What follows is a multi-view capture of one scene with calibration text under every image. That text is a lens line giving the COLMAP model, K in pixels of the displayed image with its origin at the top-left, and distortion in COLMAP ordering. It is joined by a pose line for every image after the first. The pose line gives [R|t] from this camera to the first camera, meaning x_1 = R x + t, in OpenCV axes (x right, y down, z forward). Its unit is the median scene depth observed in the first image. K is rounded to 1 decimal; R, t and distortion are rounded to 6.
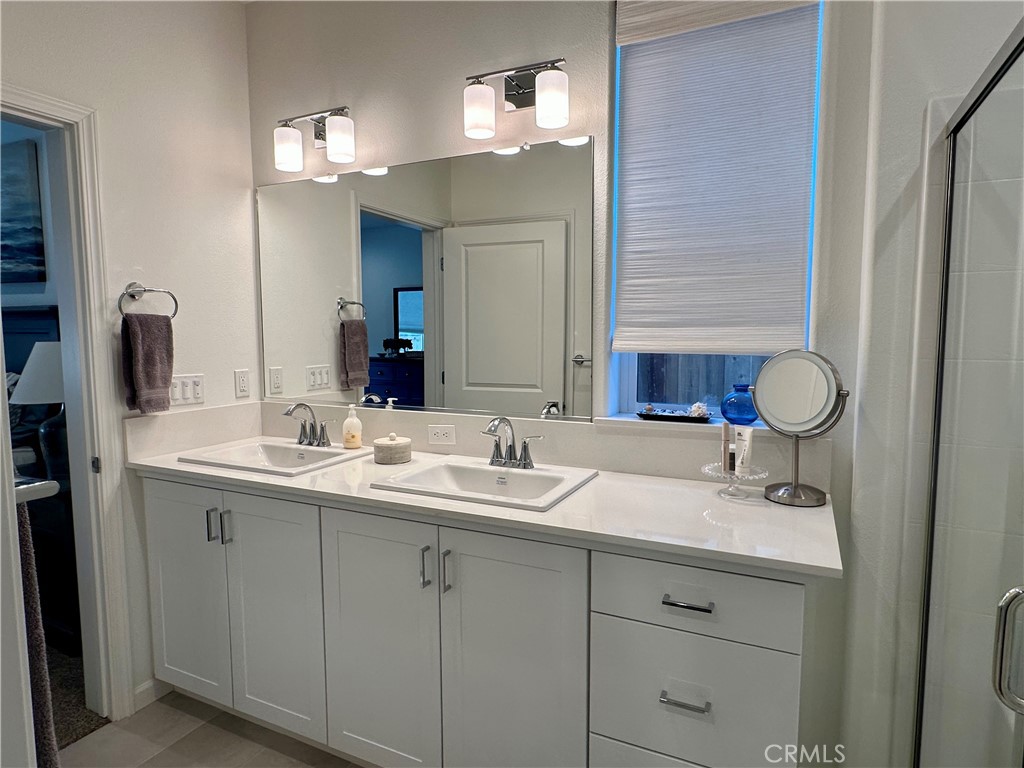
lens RADIAL K [[609.4, 0, 512.0], [0, 609.4, 384.0], [0, 0, 1]] dist [-0.005132, 0.001211]
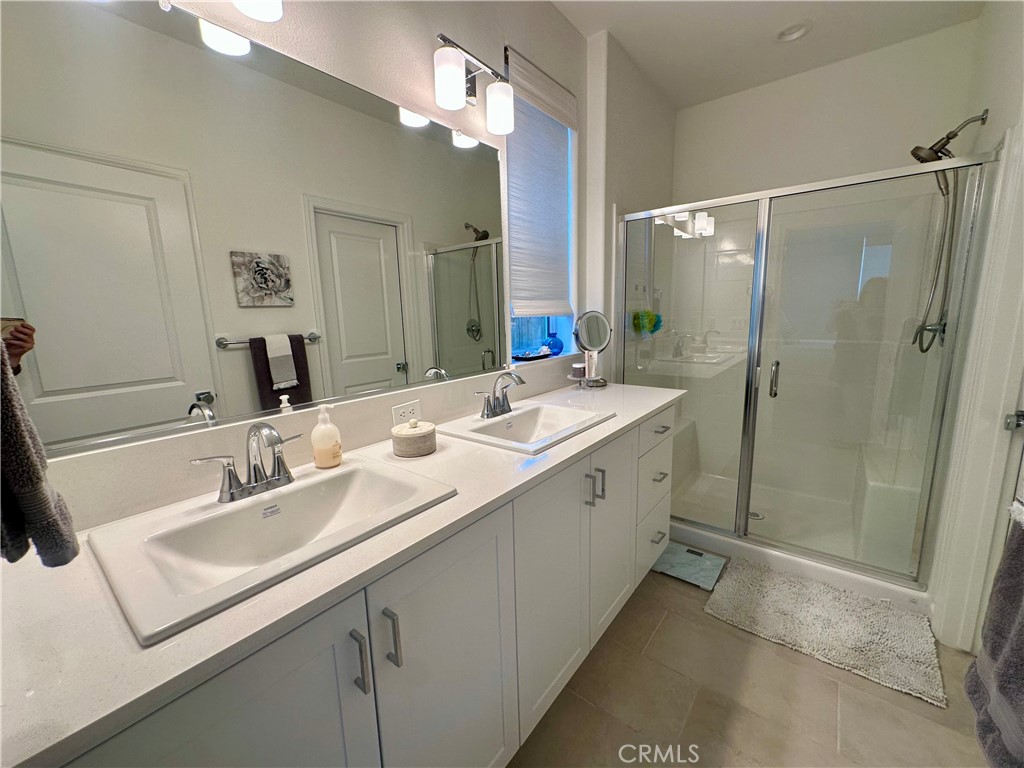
lens RADIAL K [[412.1, 0, 512.0], [0, 412.1, 384.0], [0, 0, 1]] dist [-0.000411, -0.000029]
pose [[0.213185, -0.171720, 0.961803, -0.723968], [0.111405, 0.982285, 0.150683, -0.040338], [-0.970640, 0.075027, 0.228538, 0.728726]]
